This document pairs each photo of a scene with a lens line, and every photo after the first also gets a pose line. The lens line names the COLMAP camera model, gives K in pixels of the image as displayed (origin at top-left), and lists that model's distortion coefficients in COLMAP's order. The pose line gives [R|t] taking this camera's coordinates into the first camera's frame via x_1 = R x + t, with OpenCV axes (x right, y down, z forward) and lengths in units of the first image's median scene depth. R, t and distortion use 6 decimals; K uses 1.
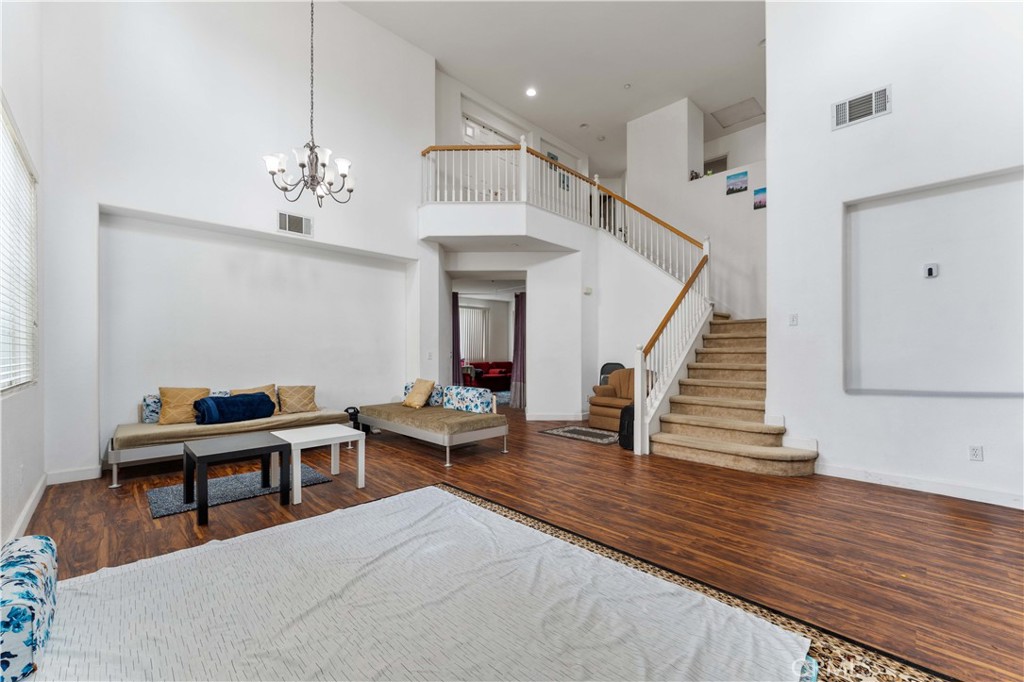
lens RADIAL K [[411.4, 0, 511.3], [0, 411.4, 353.9], [0, 0, 1]] dist [-0.012603, -0.000015]
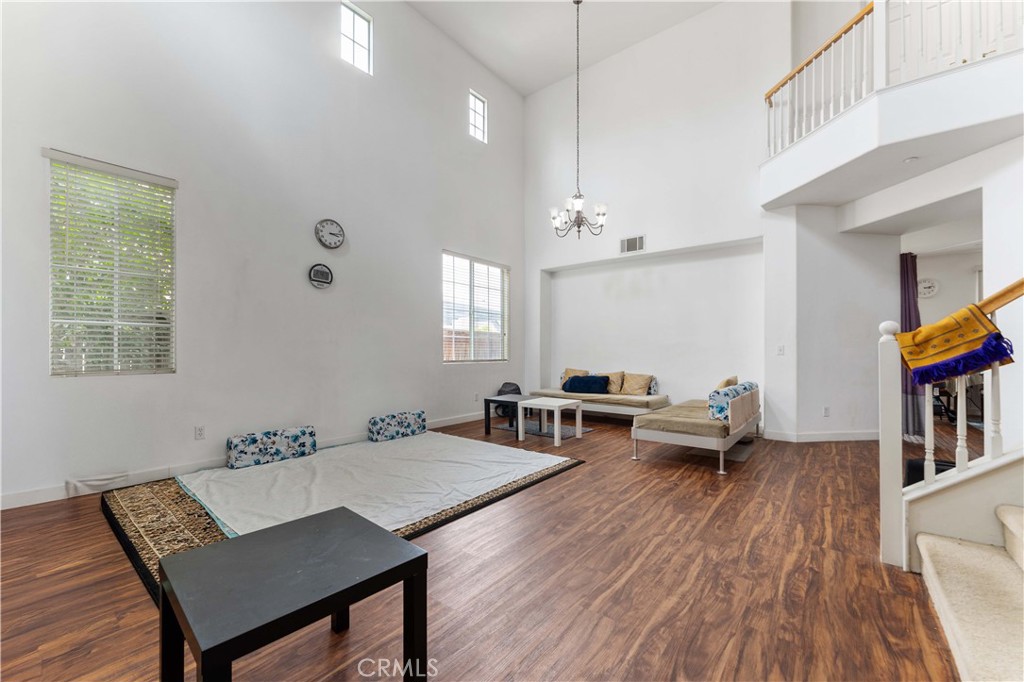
lens RADIAL K [[407.0, 0, 511.3], [0, 407.0, 348.0], [0, 0, 1]] dist [-0.000546, -0.000070]
pose [[0.119019, -0.004296, -0.992883, 0.912358], [0.001916, 0.999990, -0.004097, 0.005720], [0.992890, -0.001414, 0.119026, 0.662769]]
